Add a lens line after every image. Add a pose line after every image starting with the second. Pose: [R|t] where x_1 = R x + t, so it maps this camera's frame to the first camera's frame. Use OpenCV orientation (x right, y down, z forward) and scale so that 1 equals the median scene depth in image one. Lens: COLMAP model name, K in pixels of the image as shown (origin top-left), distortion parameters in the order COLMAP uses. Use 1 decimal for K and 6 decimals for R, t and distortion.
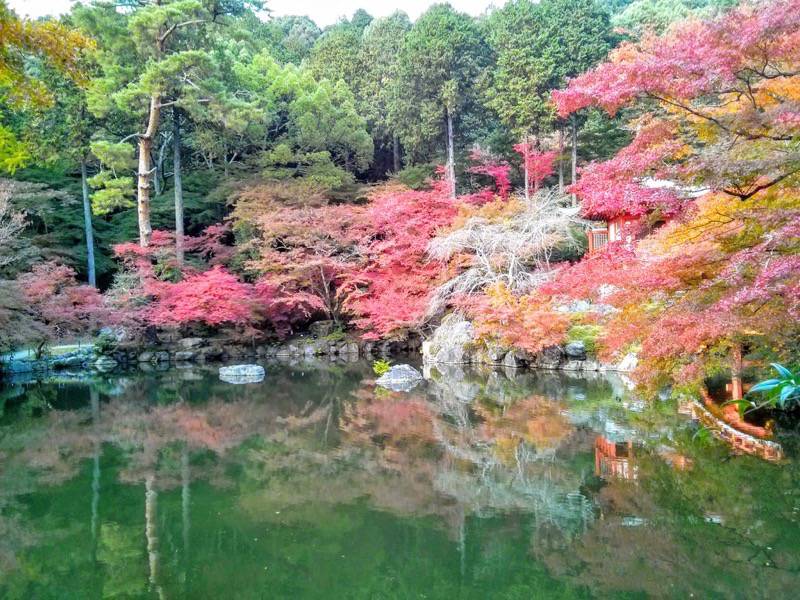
lens RADIAL K [[722.6, 0, 410.9], [0, 722.6, 301.2], [0, 0, 1]] dist [0.124868, -0.415007]
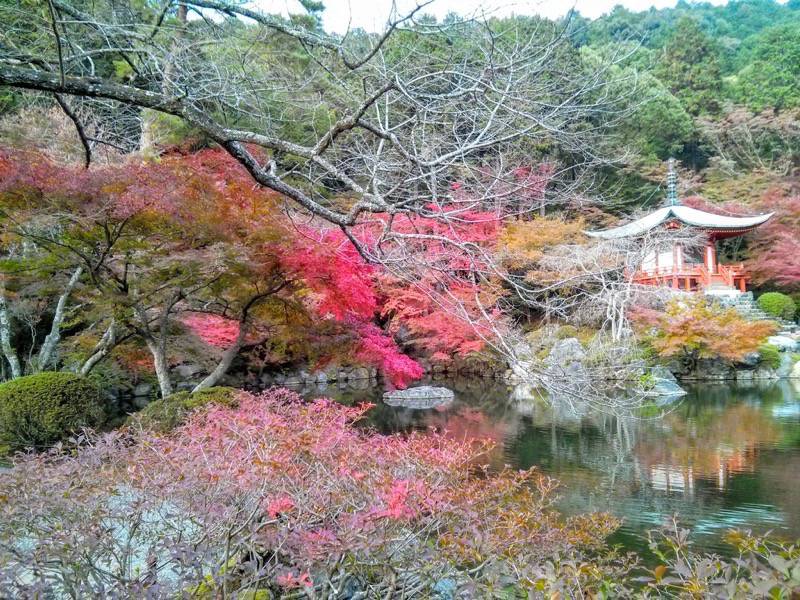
lens RADIAL K [[722.6, 0, 410.9], [0, 722.6, 301.2], [0, 0, 1]] dist [0.124868, -0.415007]
pose [[0.903631, 0.018610, 0.427906, -0.466741], [0.003453, 0.998707, -0.050725, 0.023668], [-0.428297, 0.047315, 0.902399, 0.179155]]
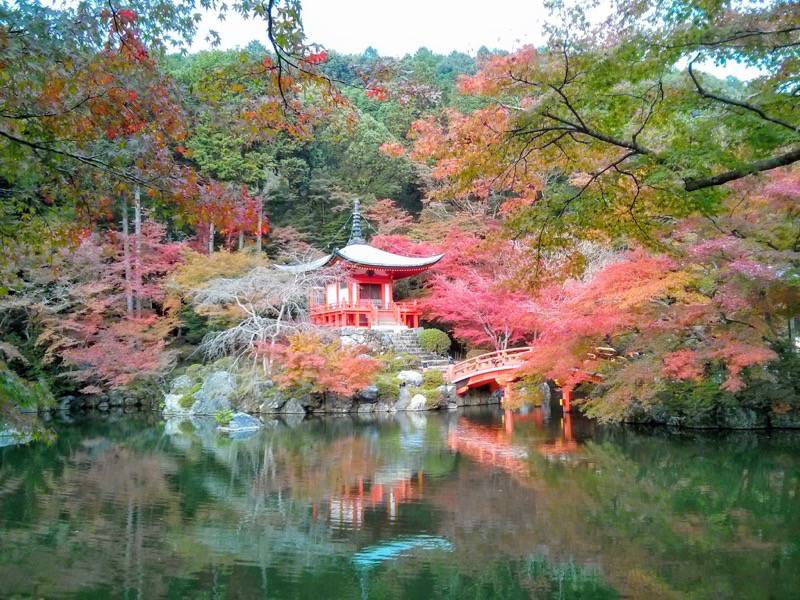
lens RADIAL K [[722.6, 0, 410.9], [0, 722.6, 301.2], [0, 0, 1]] dist [0.124868, -0.415007]
pose [[0.791317, 0.055291, 0.608901, -0.282848], [-0.003232, 0.996267, -0.086266, 0.014972], [-0.611397, 0.066296, 0.788542, 0.056256]]
